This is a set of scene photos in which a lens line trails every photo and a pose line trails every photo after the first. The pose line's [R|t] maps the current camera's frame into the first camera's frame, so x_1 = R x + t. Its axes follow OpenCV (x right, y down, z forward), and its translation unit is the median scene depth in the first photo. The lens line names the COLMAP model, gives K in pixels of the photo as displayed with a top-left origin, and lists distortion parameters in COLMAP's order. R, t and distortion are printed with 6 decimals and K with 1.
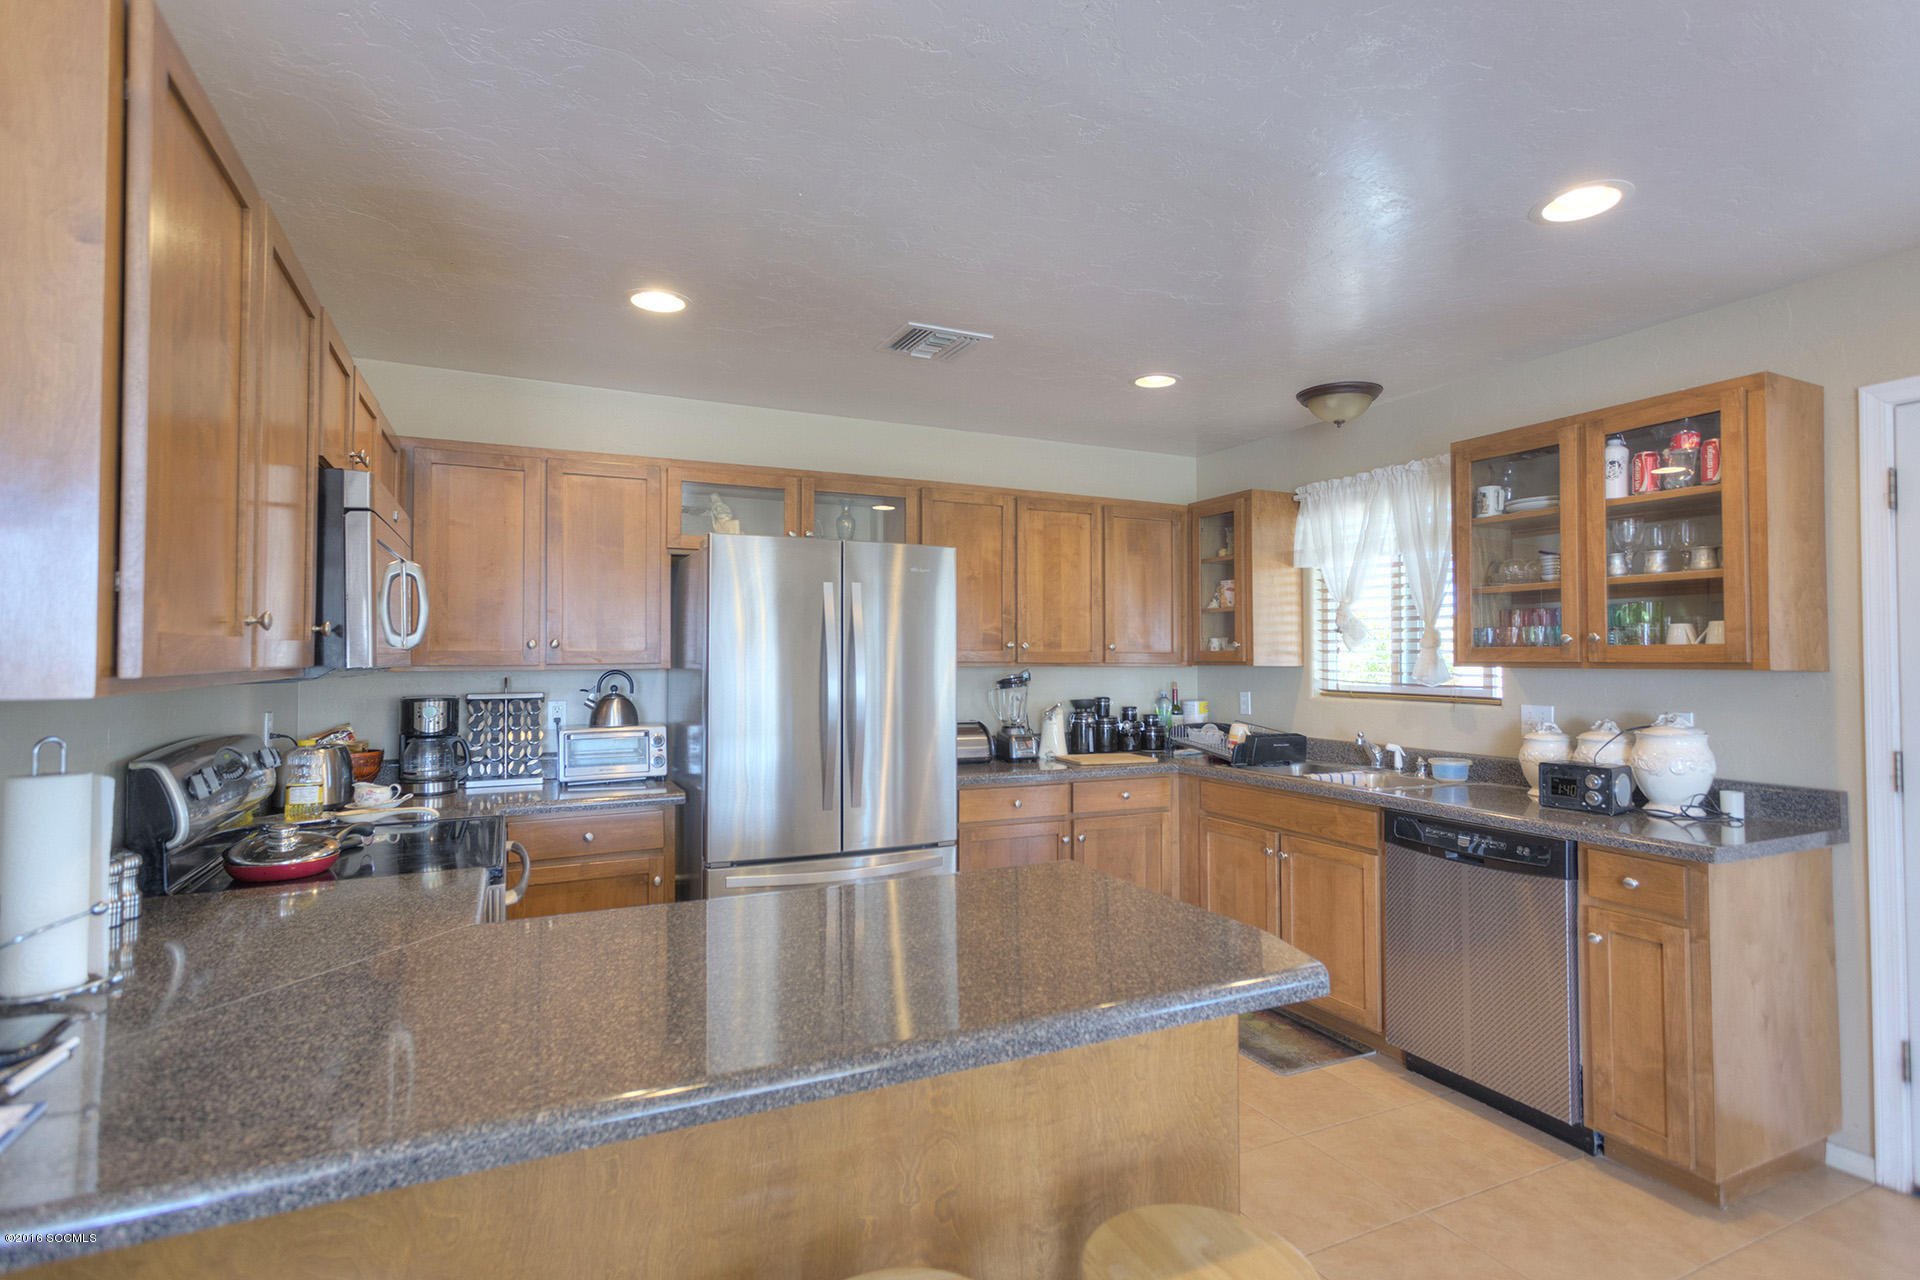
lens RADIAL K [[913.3, 0, 943.5], [0, 913.3, 639.8], [0, 0, 1]] dist [0.004412, 0.001173]
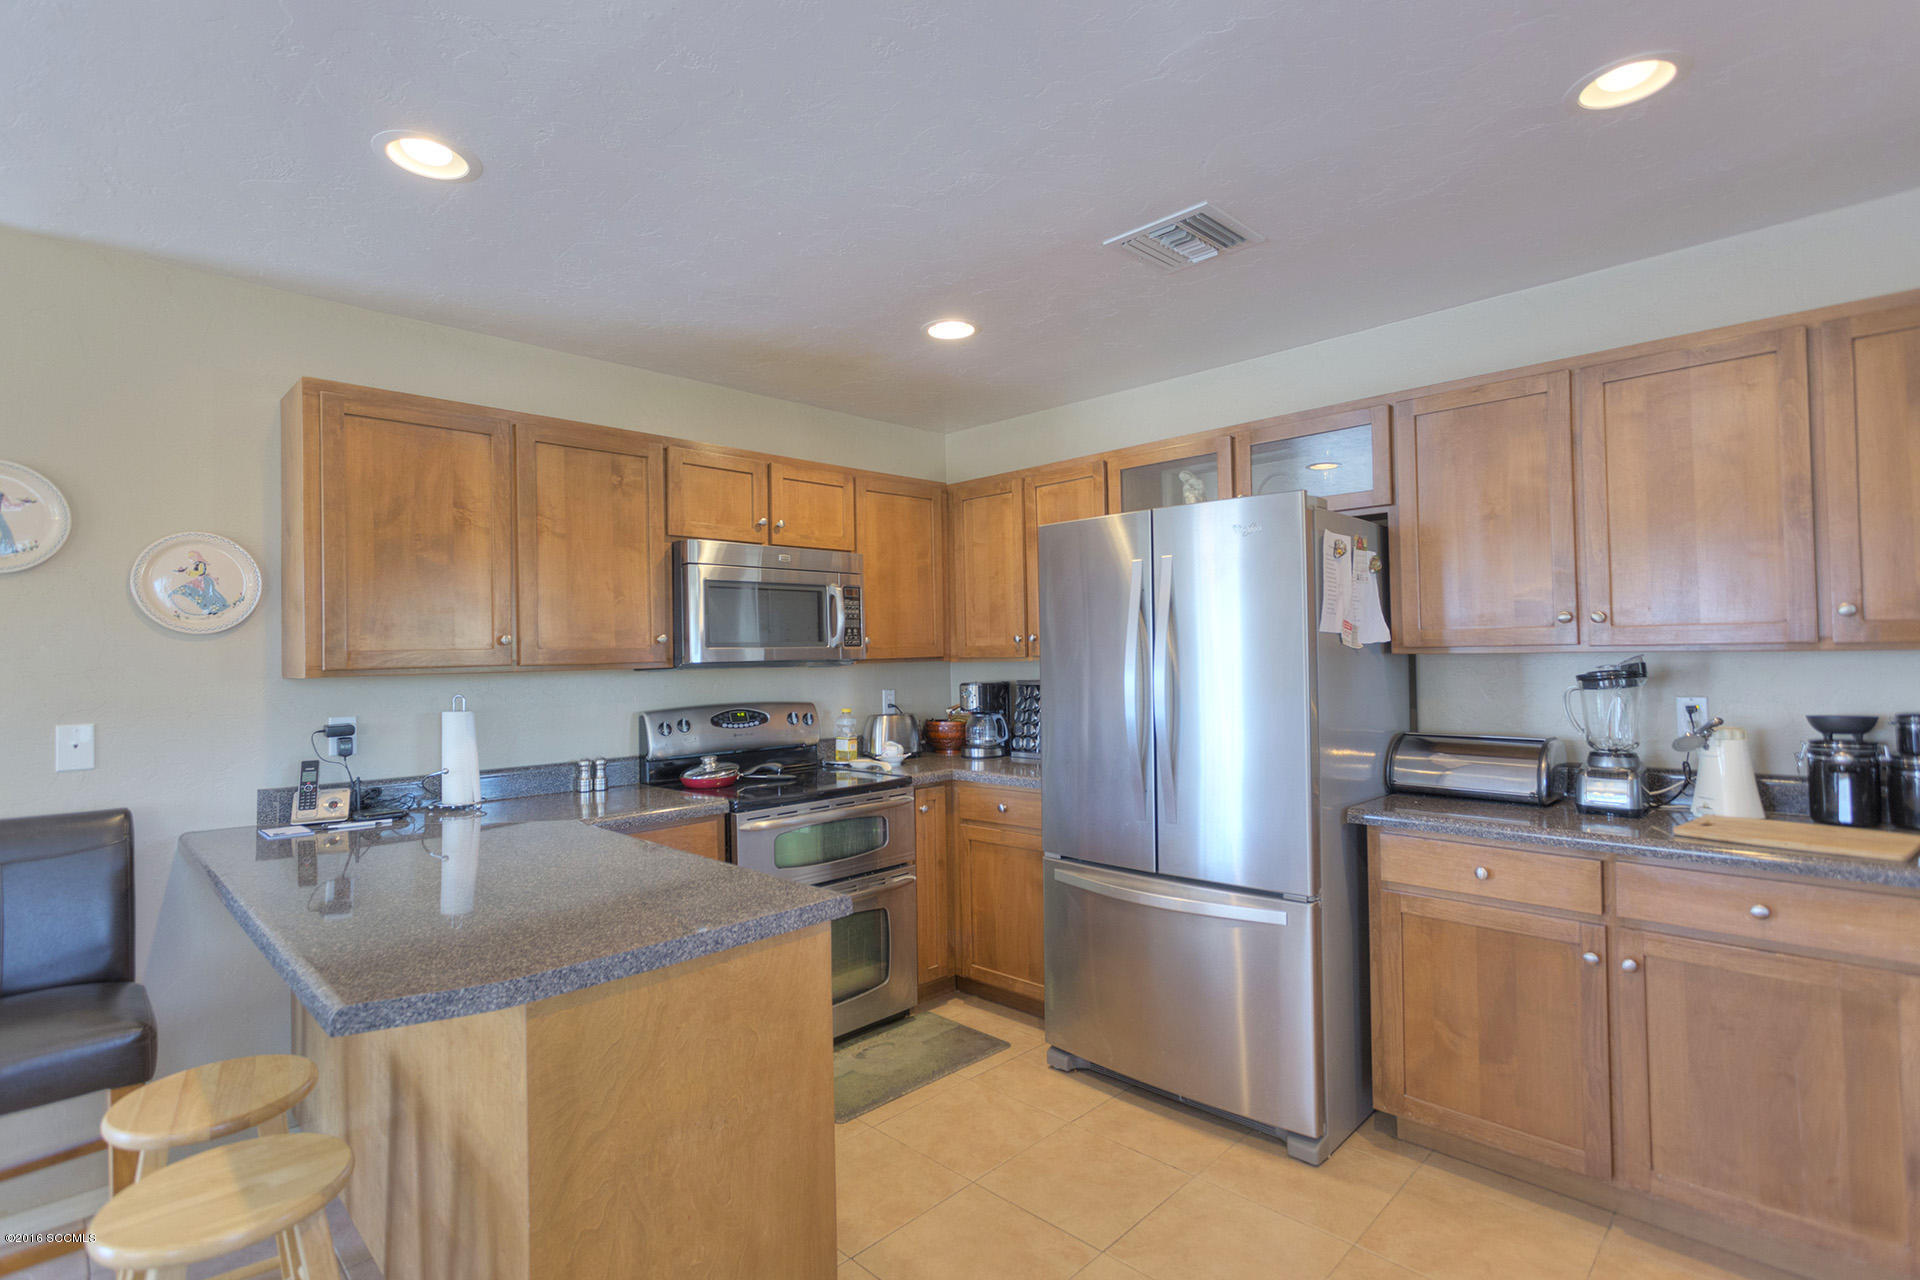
lens RADIAL K [[900.6, 0, 960.7], [0, 900.6, 629.3], [0, 0, 1]] dist [0.001752, 0.000340]
pose [[0.372192, -0.032824, -0.927575, 0.492682], [0.037818, 0.999081, -0.020180, 0.011001], [0.927385, -0.027568, 0.373092, 0.416930]]
